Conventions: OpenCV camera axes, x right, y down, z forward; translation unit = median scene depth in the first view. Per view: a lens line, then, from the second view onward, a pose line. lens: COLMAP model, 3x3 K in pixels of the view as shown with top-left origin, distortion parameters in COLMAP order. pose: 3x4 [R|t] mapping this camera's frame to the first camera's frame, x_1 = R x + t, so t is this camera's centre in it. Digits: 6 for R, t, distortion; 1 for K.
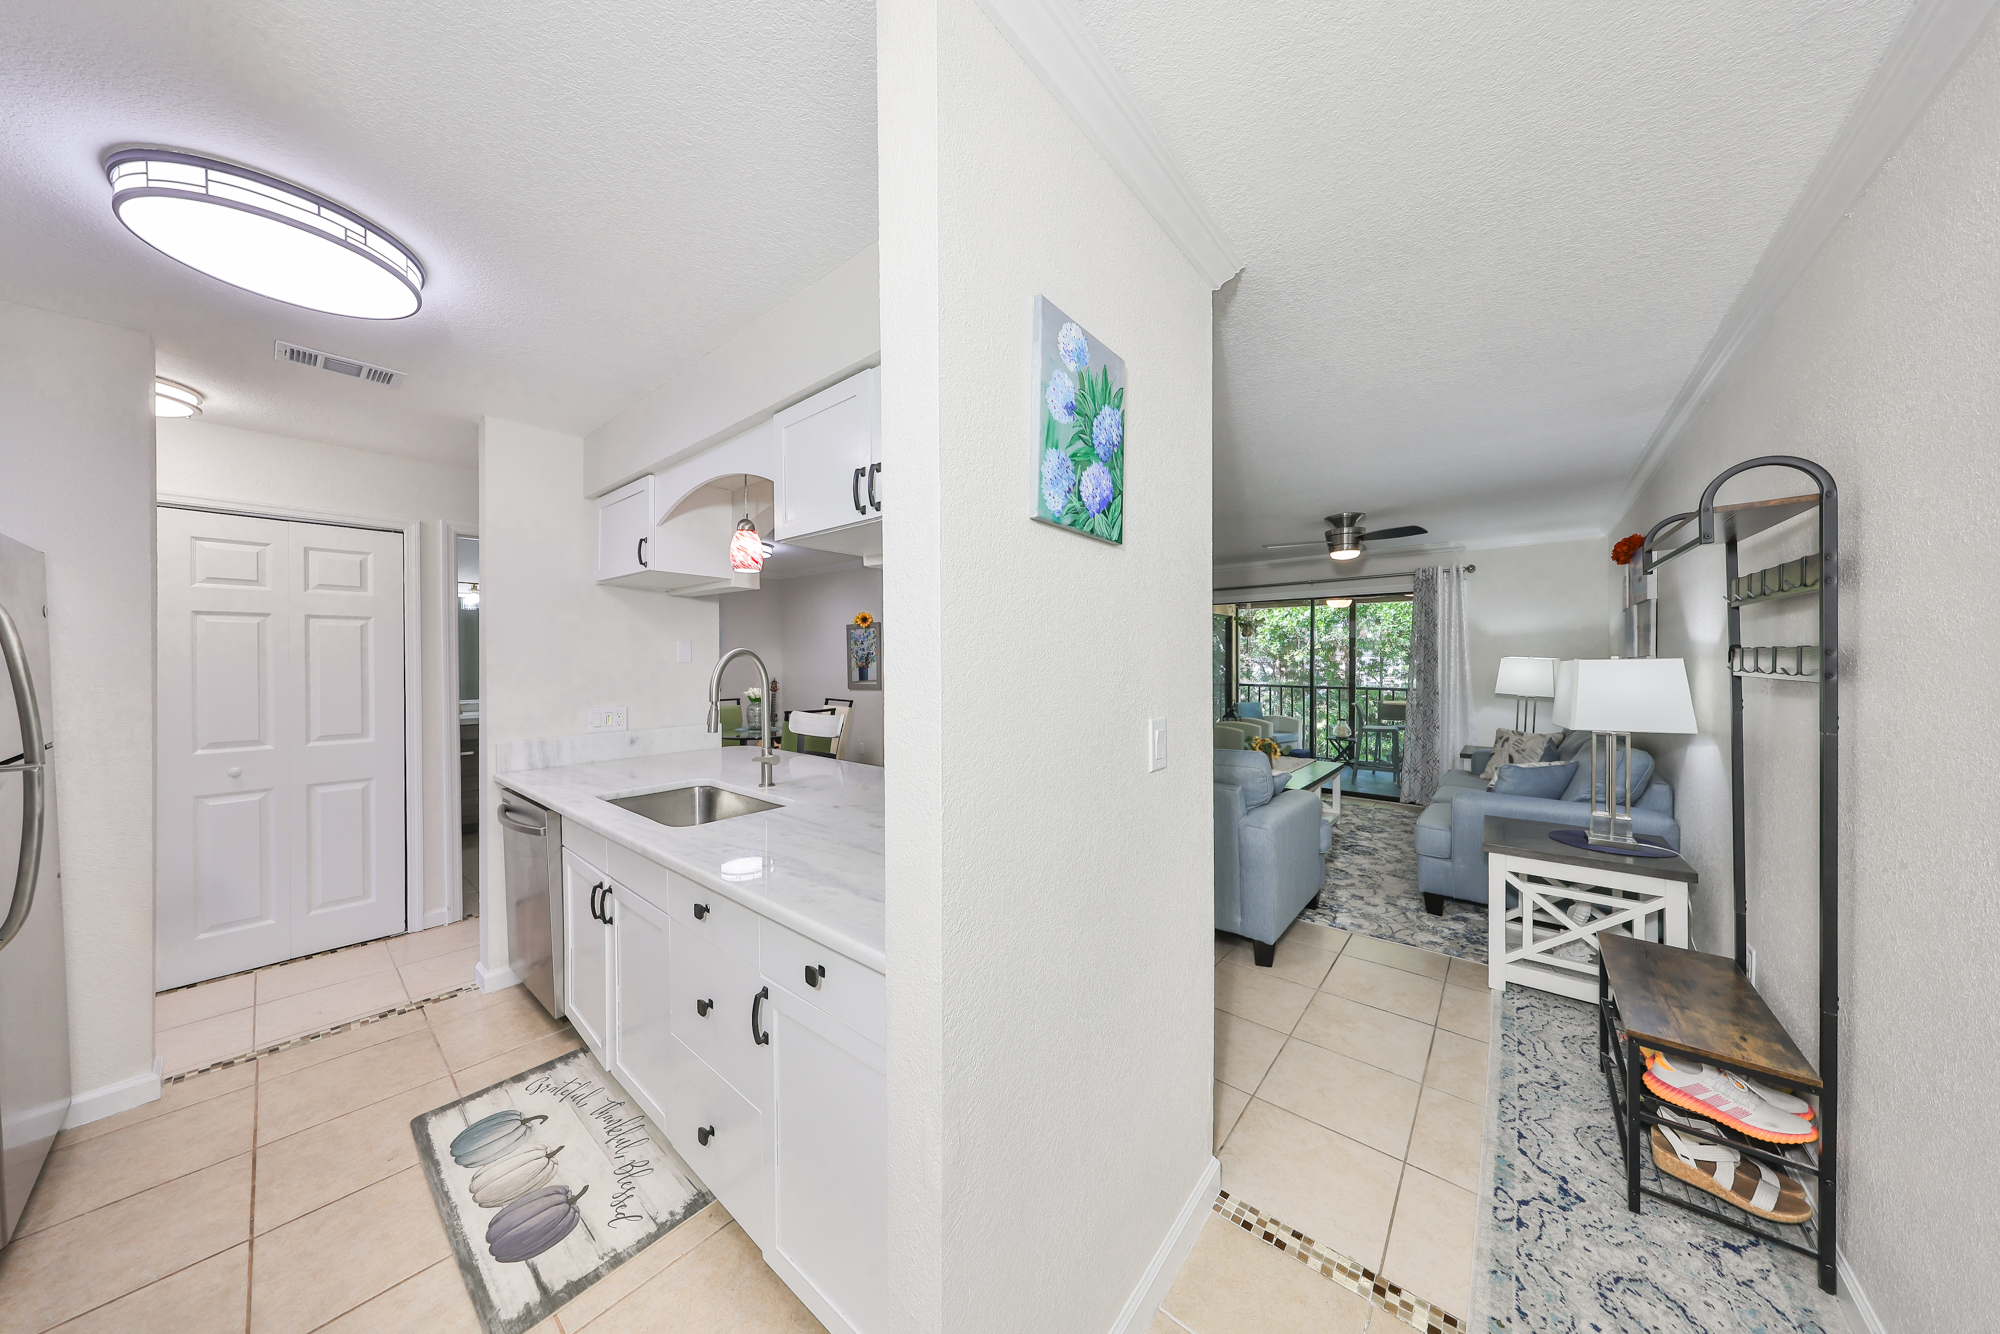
lens RADIAL K [[615.5, 0, 1018.2], [0, 615.5, 662.4], [0, 0, 1]] dist [-0.000275, 0.000003]
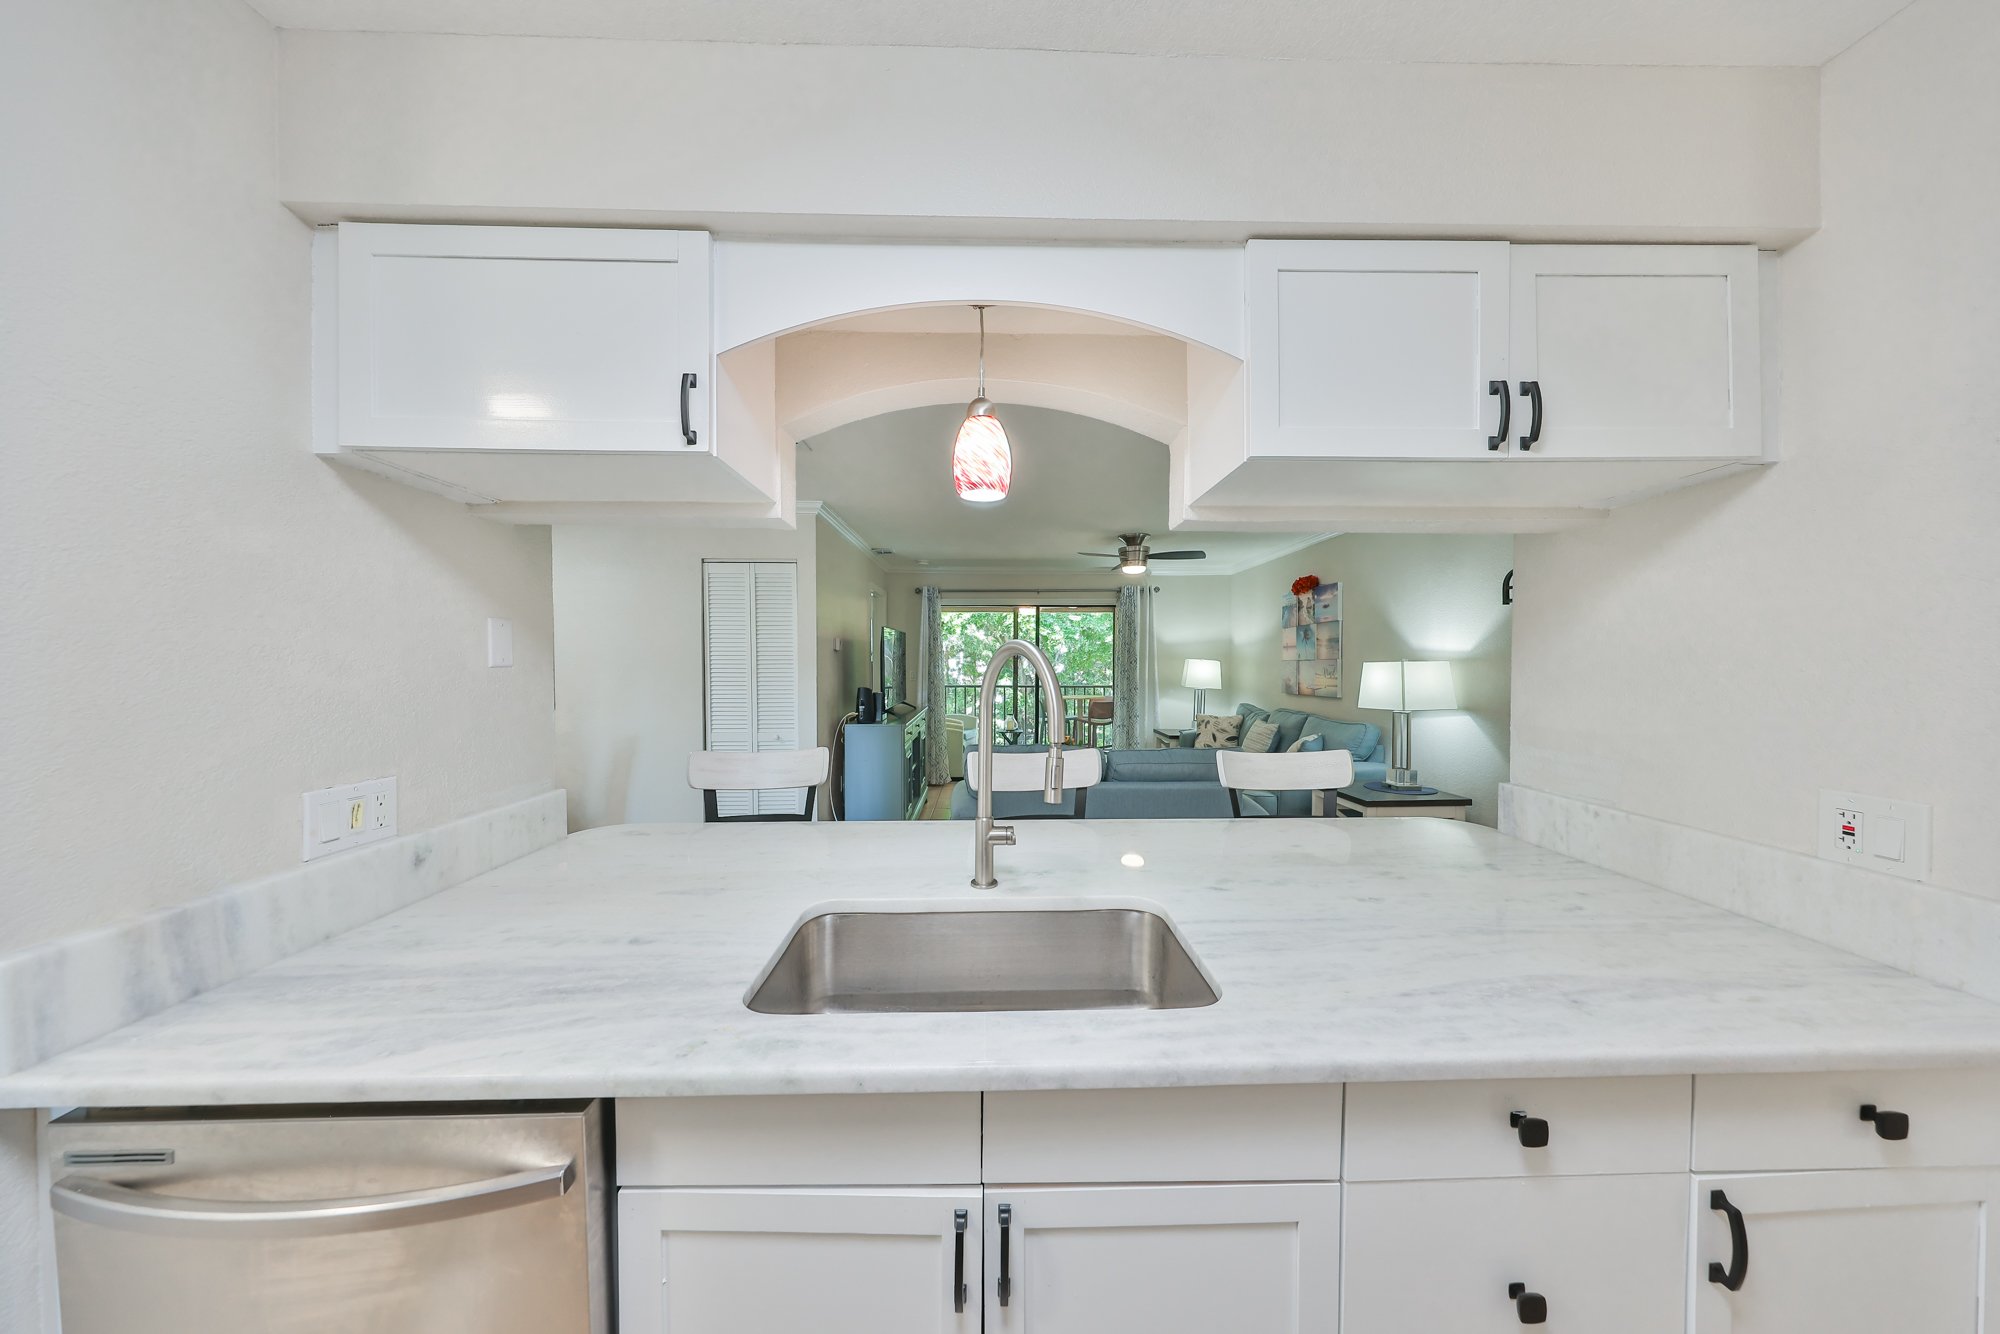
lens RADIAL K [[612.0, 0, 1002.0], [0, 612.0, 670.0], [0, 0, 1]] dist [-0.000622, 0.000043]
pose [[0.760981, -0.007692, 0.648729, -0.455420], [0.000791, 0.999940, 0.010928, -0.001375], [-0.648774, -0.007803, 0.760941, 0.337325]]
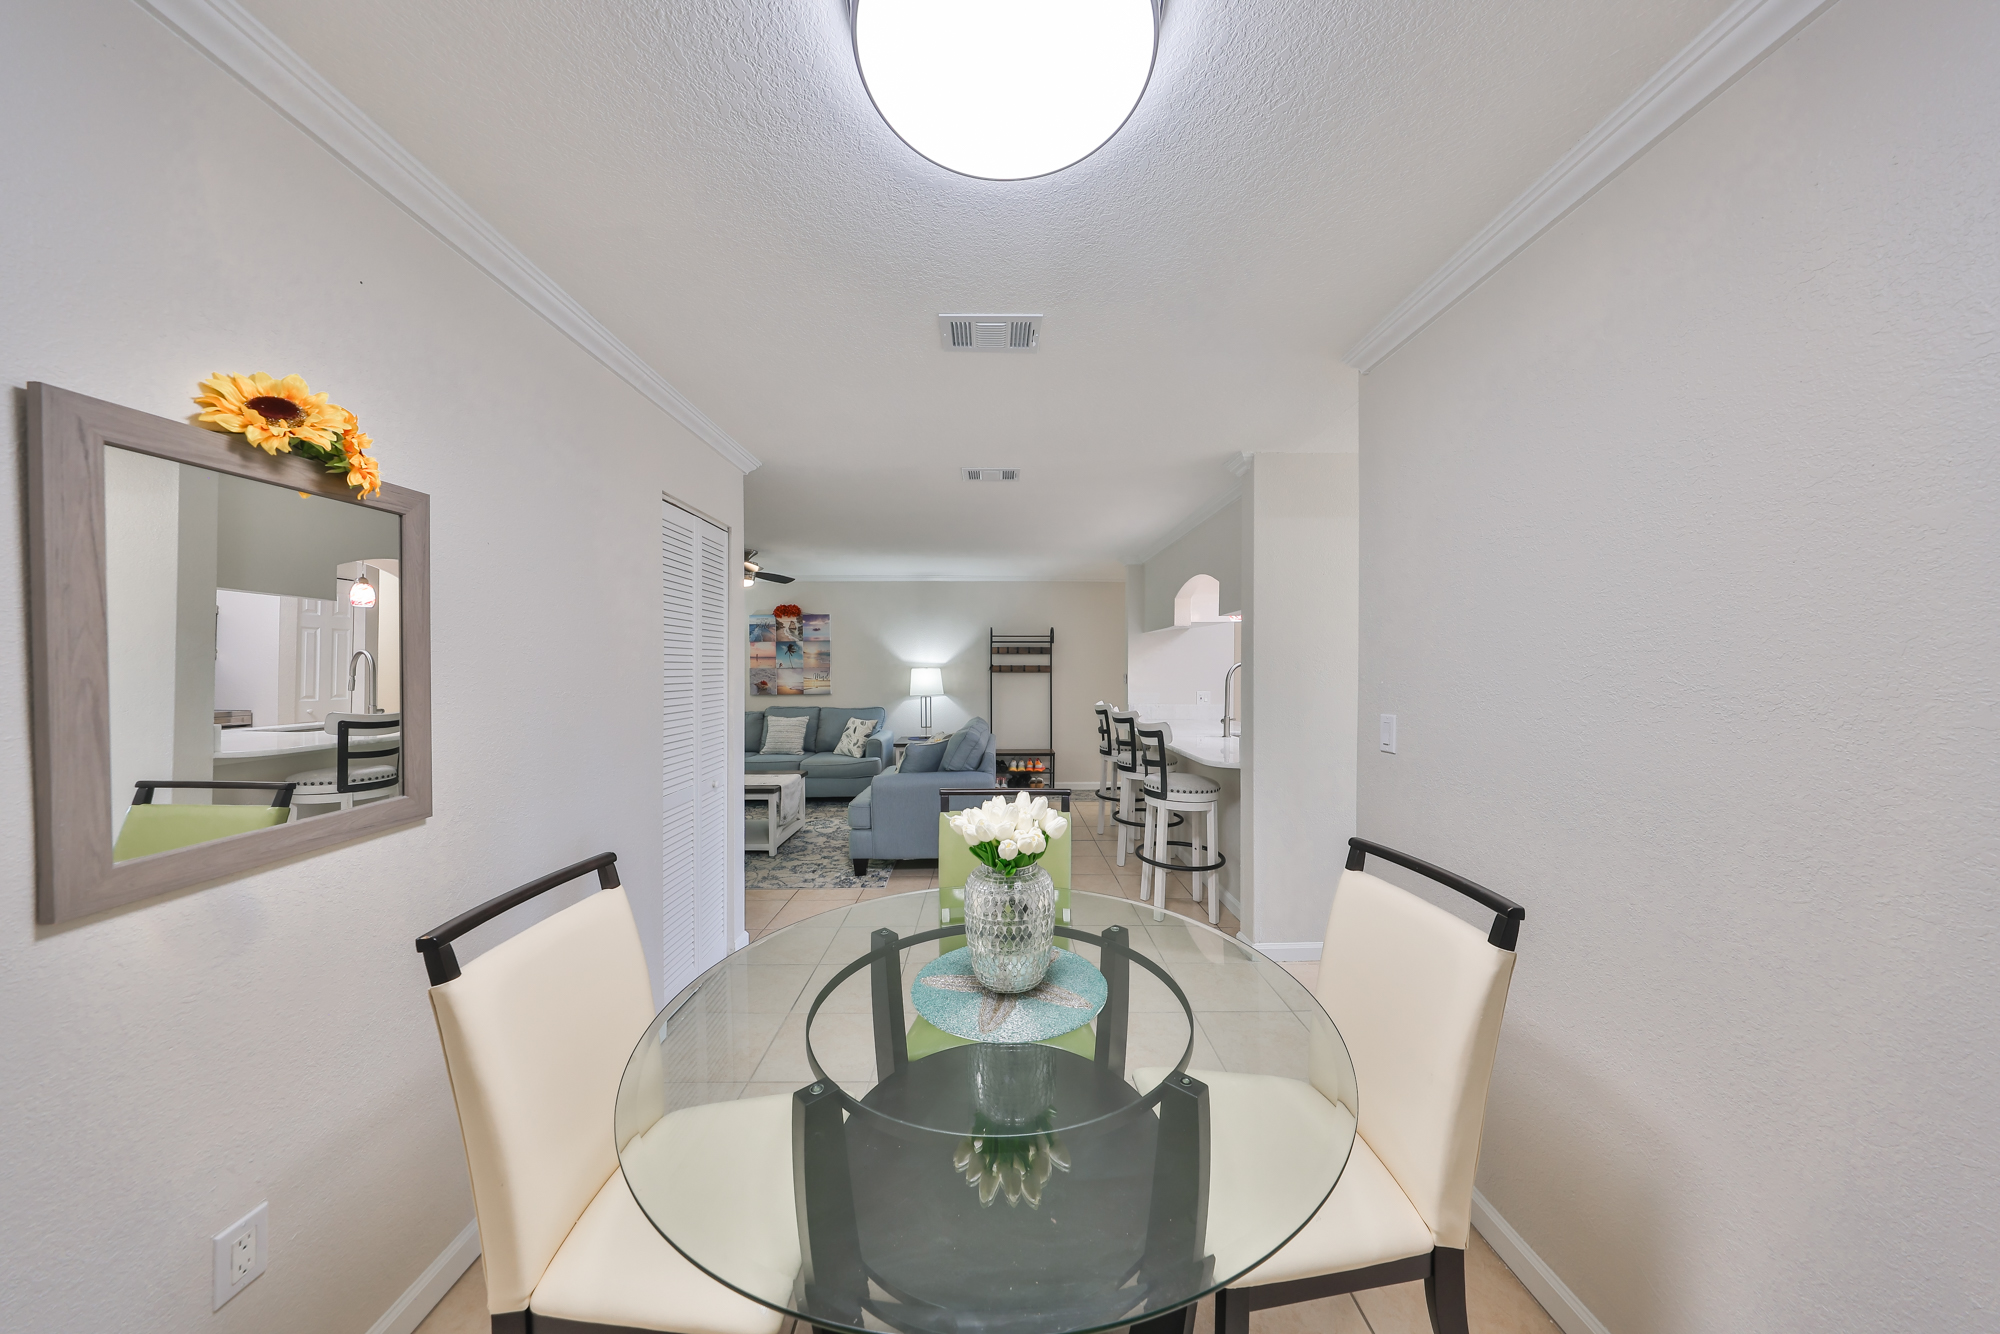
lens RADIAL K [[629.4, 0, 998.6], [0, 629.4, 661.5], [0, 0, 1]] dist [-0.001021, -0.000030]
pose [[-0.636811, 0.008186, 0.770976, -0.867432], [0.004352, 0.999966, -0.007022, -0.011281], [-0.771007, -0.001116, -0.636825, 1.618765]]
